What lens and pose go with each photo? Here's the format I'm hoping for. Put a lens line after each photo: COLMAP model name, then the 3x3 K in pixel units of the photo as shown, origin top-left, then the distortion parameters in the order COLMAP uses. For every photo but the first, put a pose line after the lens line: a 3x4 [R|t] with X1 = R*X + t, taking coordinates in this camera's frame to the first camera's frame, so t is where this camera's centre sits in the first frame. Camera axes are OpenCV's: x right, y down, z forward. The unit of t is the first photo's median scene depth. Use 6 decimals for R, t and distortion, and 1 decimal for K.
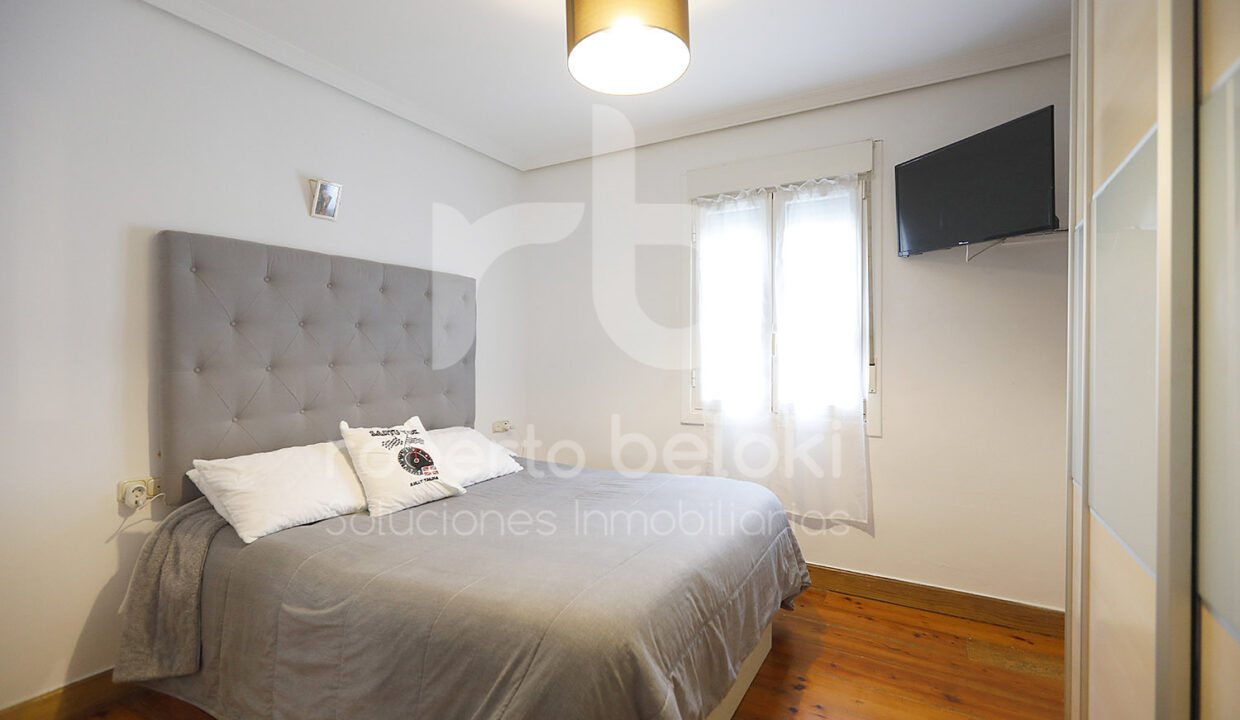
lens RADIAL K [[453.4, 0, 620.4], [0, 453.4, 354.3], [0, 0, 1]] dist [-0.000405, 0.000005]
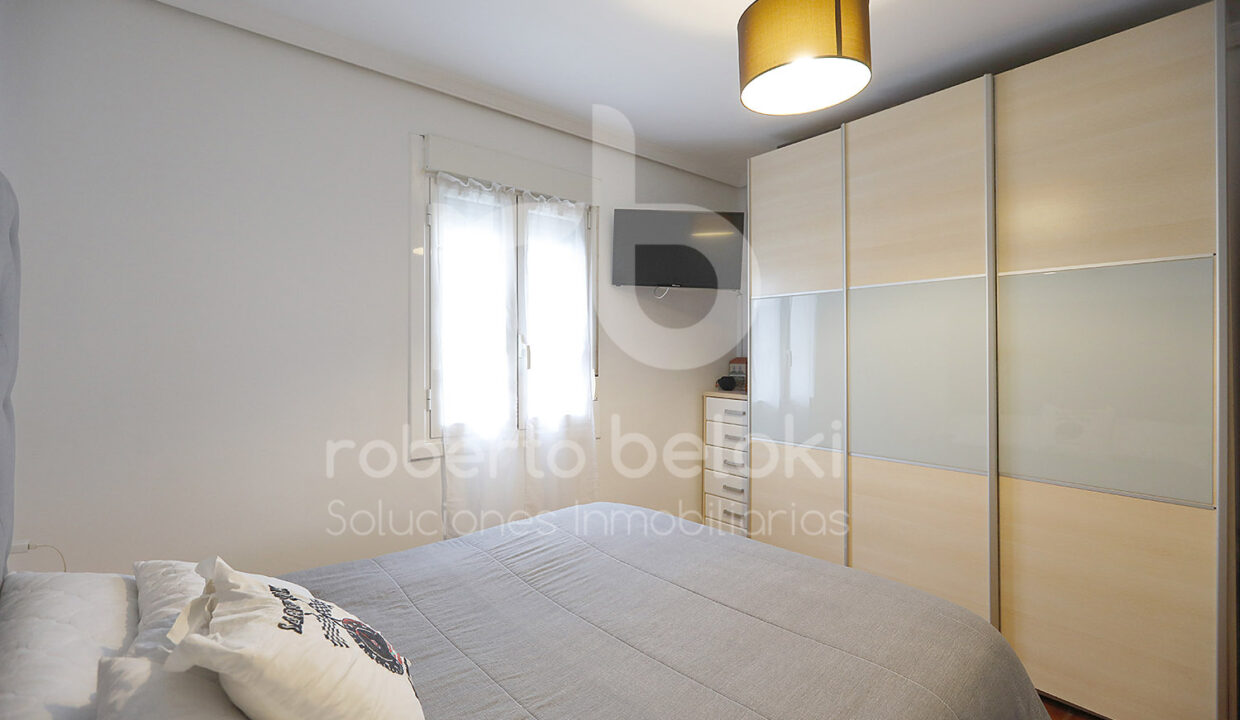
lens RADIAL K [[568.8, 0, 621.8], [0, 568.8, 365.9], [0, 0, 1]] dist [-0.001130, 0.000227]
pose [[0.403276, -0.007954, 0.915044, -0.671404], [0.007327, 0.999958, 0.005463, -0.008485], [-0.915049, 0.004501, 0.403317, 0.332576]]
